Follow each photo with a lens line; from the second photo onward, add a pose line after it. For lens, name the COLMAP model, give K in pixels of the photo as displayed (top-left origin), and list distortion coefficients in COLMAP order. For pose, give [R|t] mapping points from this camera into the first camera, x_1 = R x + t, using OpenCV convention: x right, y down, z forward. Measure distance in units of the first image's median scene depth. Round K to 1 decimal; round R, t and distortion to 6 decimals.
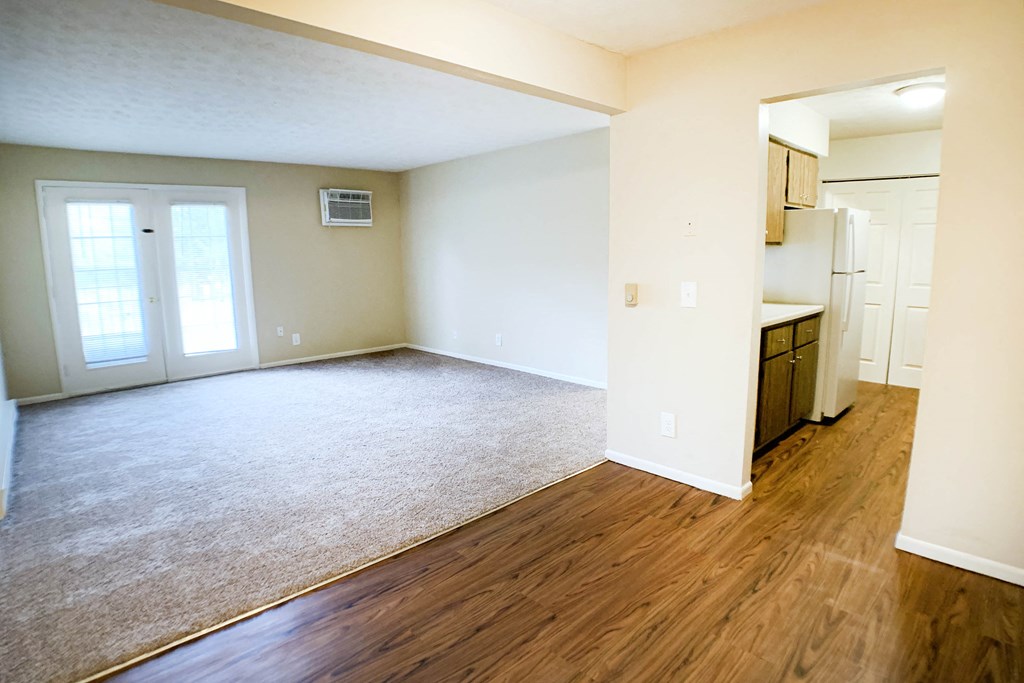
lens RADIAL K [[541.7, 0, 508.9], [0, 541.7, 337.0], [0, 0, 1]] dist [-0.087961, 0.001635]
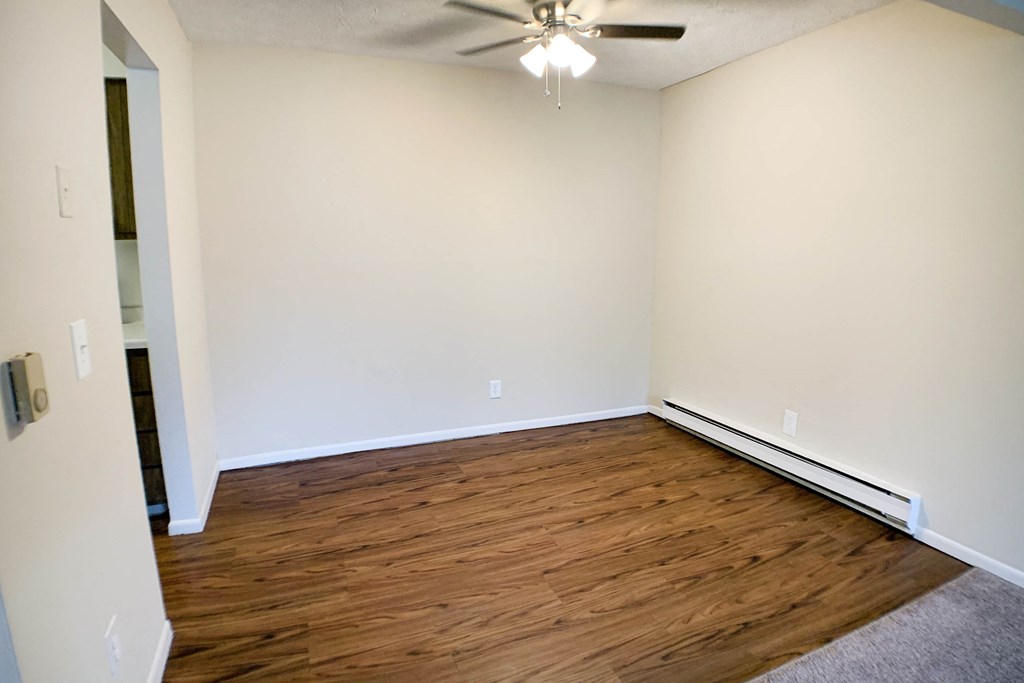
lens RADIAL K [[541.7, 0, 508.9], [0, 541.7, 337.0], [0, 0, 1]] dist [-0.087961, 0.001635]
pose [[-0.931002, -0.048239, 0.361813, -0.216767], [0.069872, 0.949346, 0.306365, -0.278764], [-0.358265, 0.310507, -0.880473, 1.778902]]
